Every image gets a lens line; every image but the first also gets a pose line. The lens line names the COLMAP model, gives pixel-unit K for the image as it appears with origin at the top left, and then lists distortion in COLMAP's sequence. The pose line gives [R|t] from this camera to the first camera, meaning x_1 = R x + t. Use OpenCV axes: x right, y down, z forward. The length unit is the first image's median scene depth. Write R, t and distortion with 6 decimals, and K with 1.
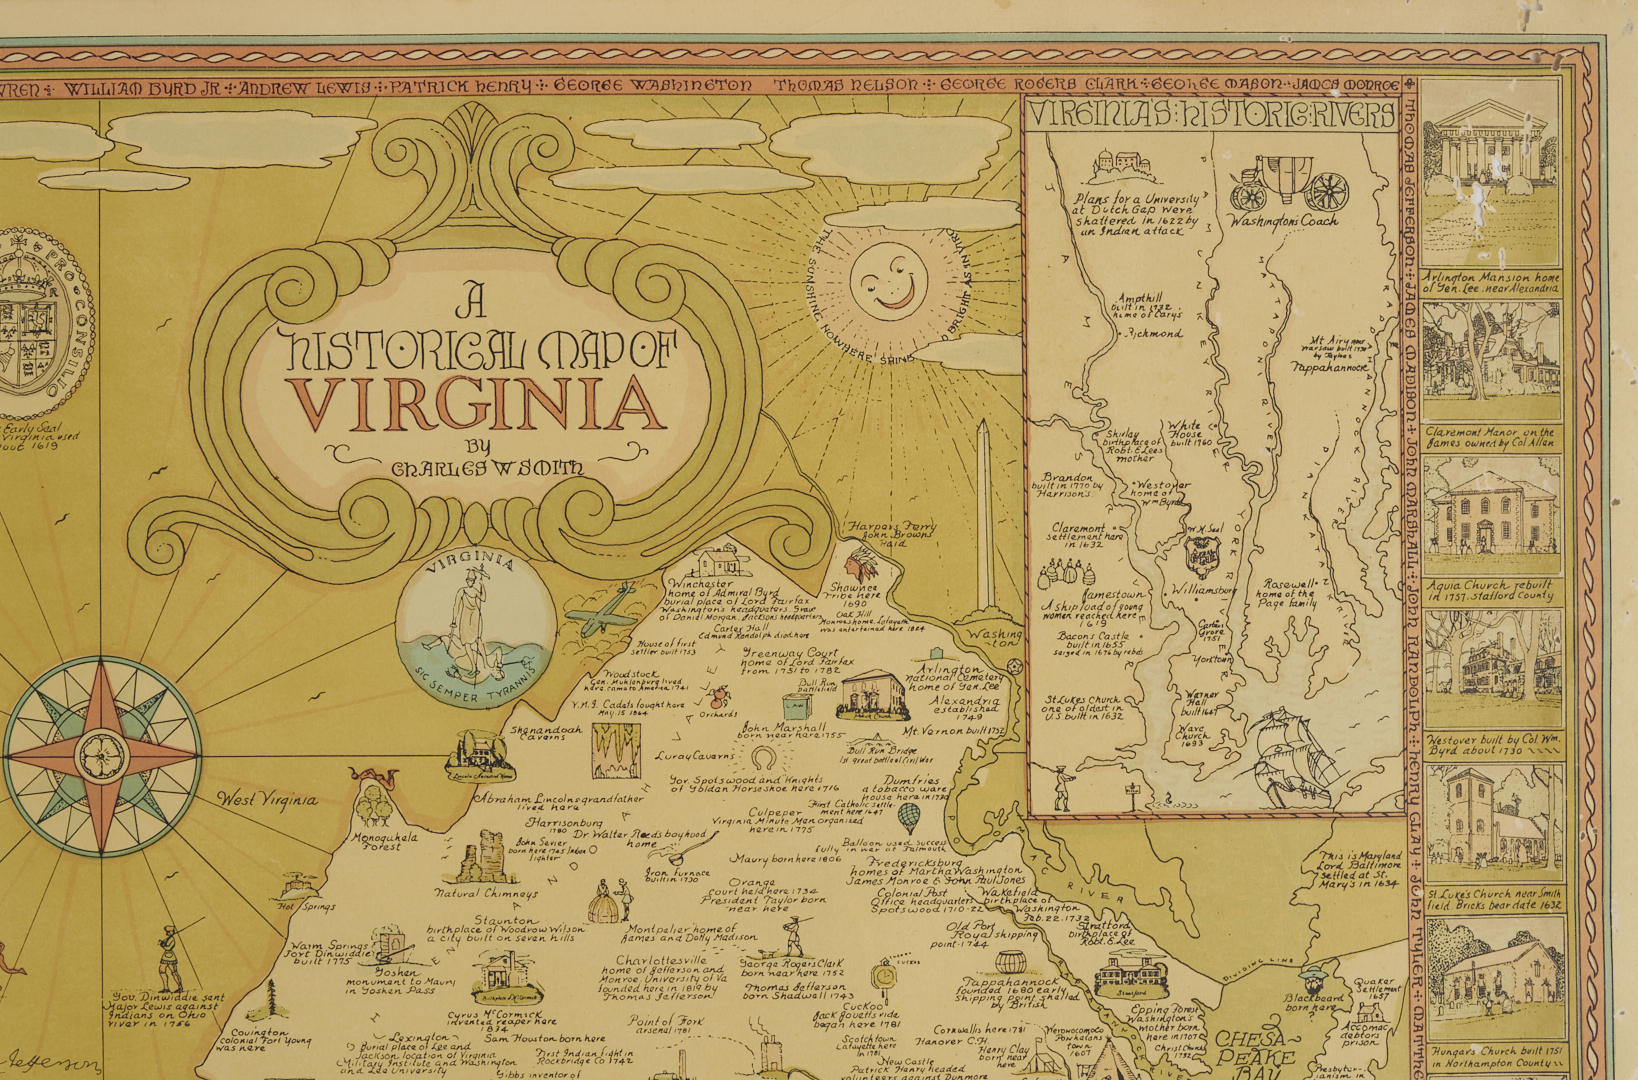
lens RADIAL K [[4285.8, 0, 819.0], [0, 4285.8, 538.8], [0, 0, 1]] dist [0.004455, 0.000000]
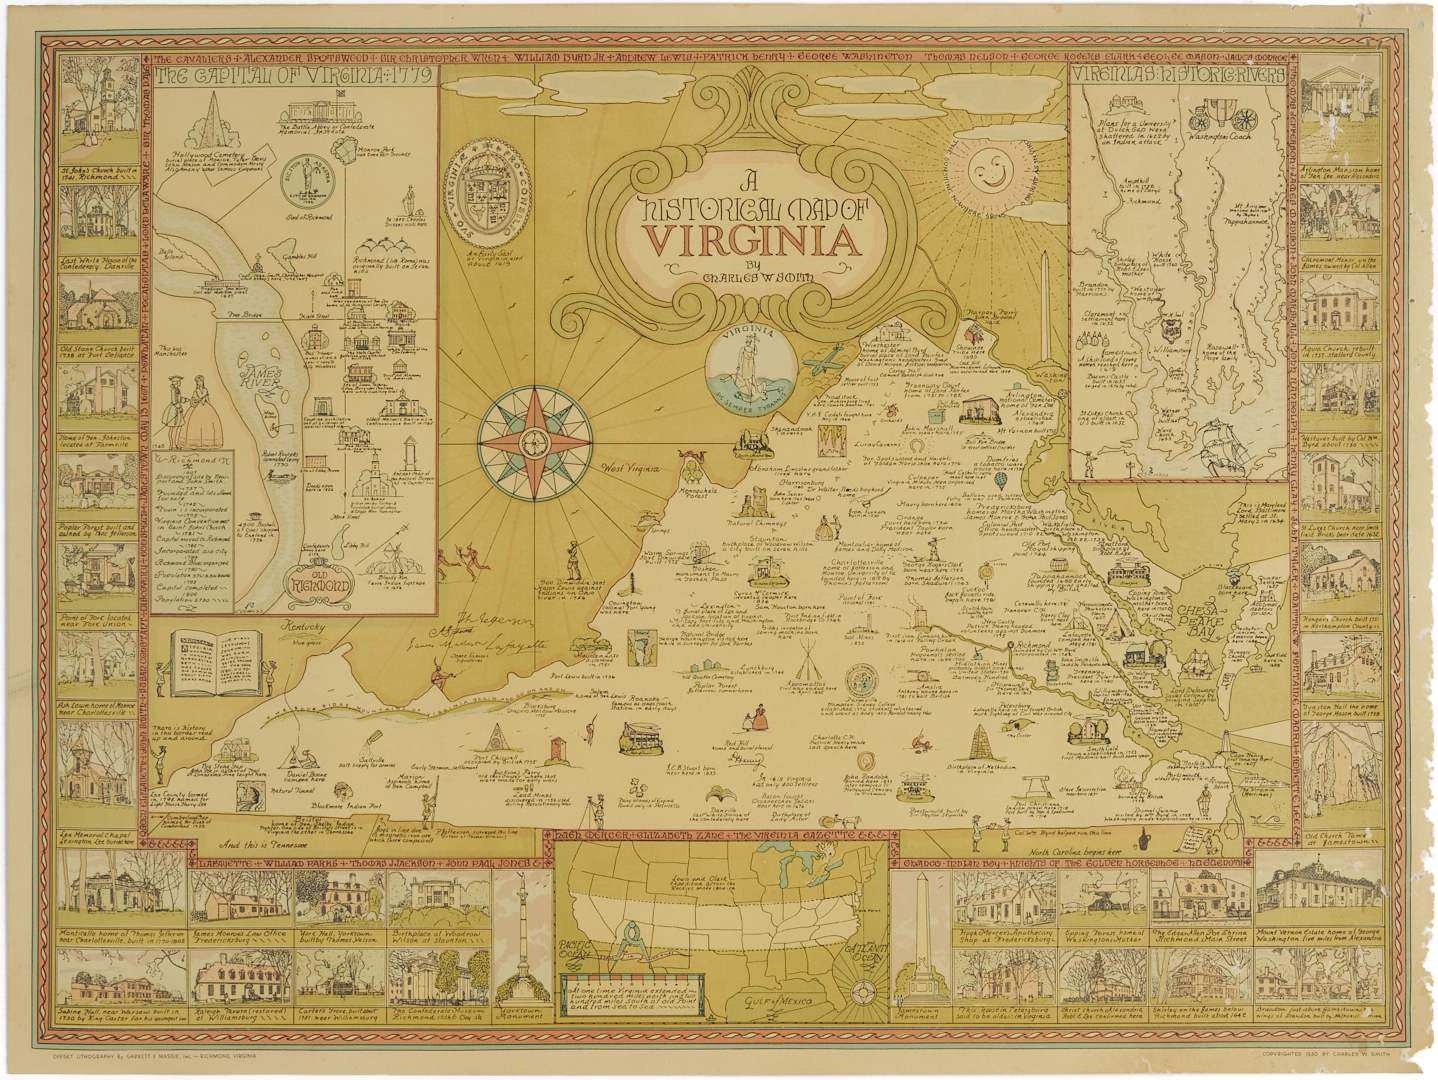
lens RADIAL K [[3760.3, 0, 718.6], [0, 3760.3, 540.8], [0, 0, 1]] dist [0.073597, 0.000000]
pose [[0.999985, 0.004565, -0.003007, -0.088280], [-0.004562, 0.999989, 0.001133, 0.088080], [0.003012, -0.001119, 0.999995, -0.519555]]
